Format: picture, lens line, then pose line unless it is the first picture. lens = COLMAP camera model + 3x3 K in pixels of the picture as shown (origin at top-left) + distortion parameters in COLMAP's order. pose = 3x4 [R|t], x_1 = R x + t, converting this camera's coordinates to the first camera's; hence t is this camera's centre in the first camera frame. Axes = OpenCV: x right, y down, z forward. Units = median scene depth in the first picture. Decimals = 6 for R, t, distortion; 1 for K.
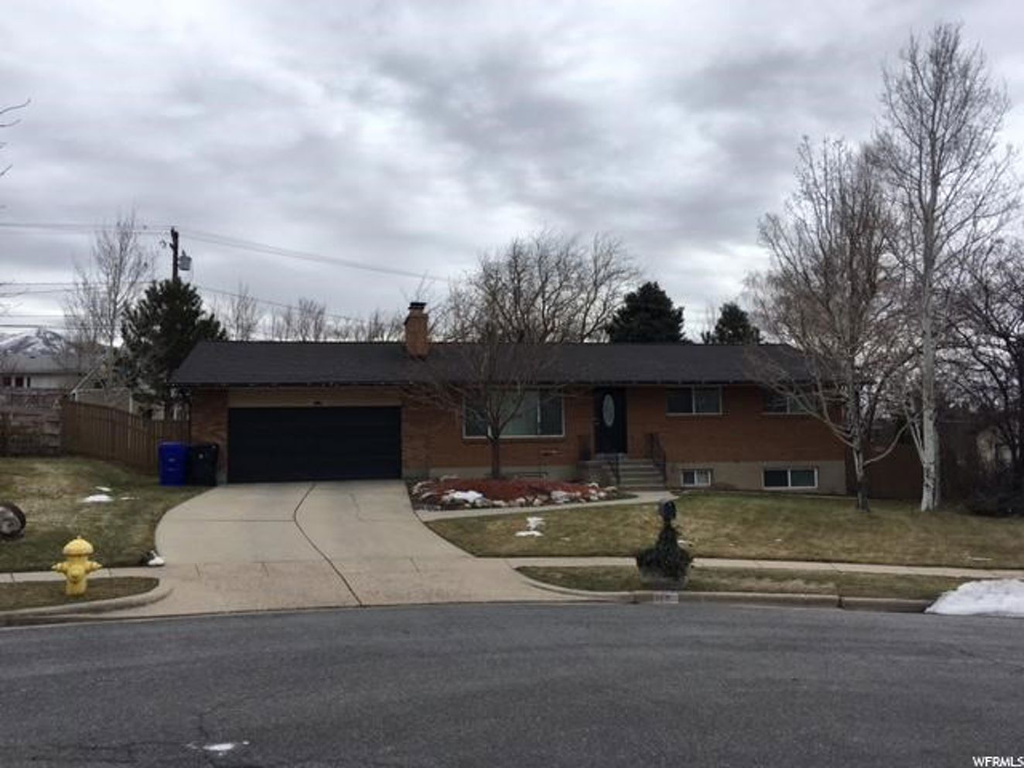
lens RADIAL K [[871.5, 0, 512.0], [0, 871.5, 384.0], [0, 0, 1]] dist [0.017914, -0.012352]
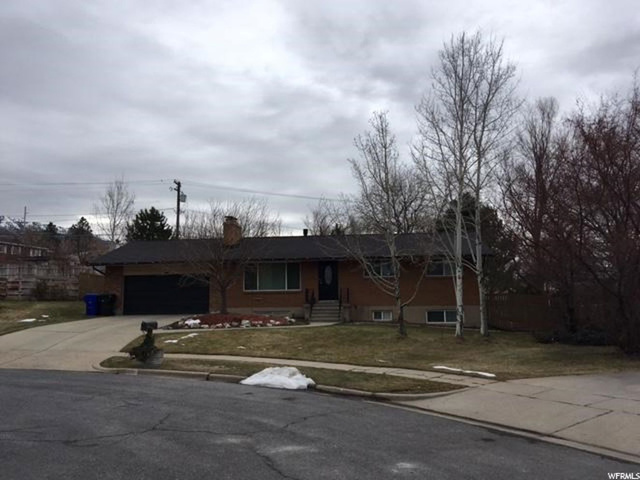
lens RADIAL K [[532.1, 0, 320.3], [0, 532.1, 224.5], [0, 0, 1]] dist [0.001307, -0.000572]
pose [[0.955022, -0.038925, -0.293968, 0.413004], [0.018349, 0.997204, -0.072434, 0.007378], [0.295966, 0.063782, 0.953067, -0.002156]]
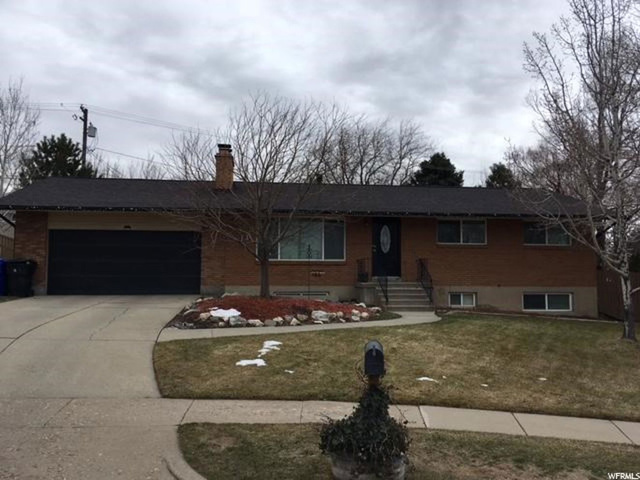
lens RADIAL K [[544.7, 0, 320.0], [0, 544.7, 240.0], [0, 0, 1]] dist [0.017914, -0.012352]
pose [[0.997182, 0.016841, -0.073108, 0.078604], [-0.016018, 0.999802, 0.011829, 0.025060], [0.073293, -0.010625, 0.997254, 0.284607]]
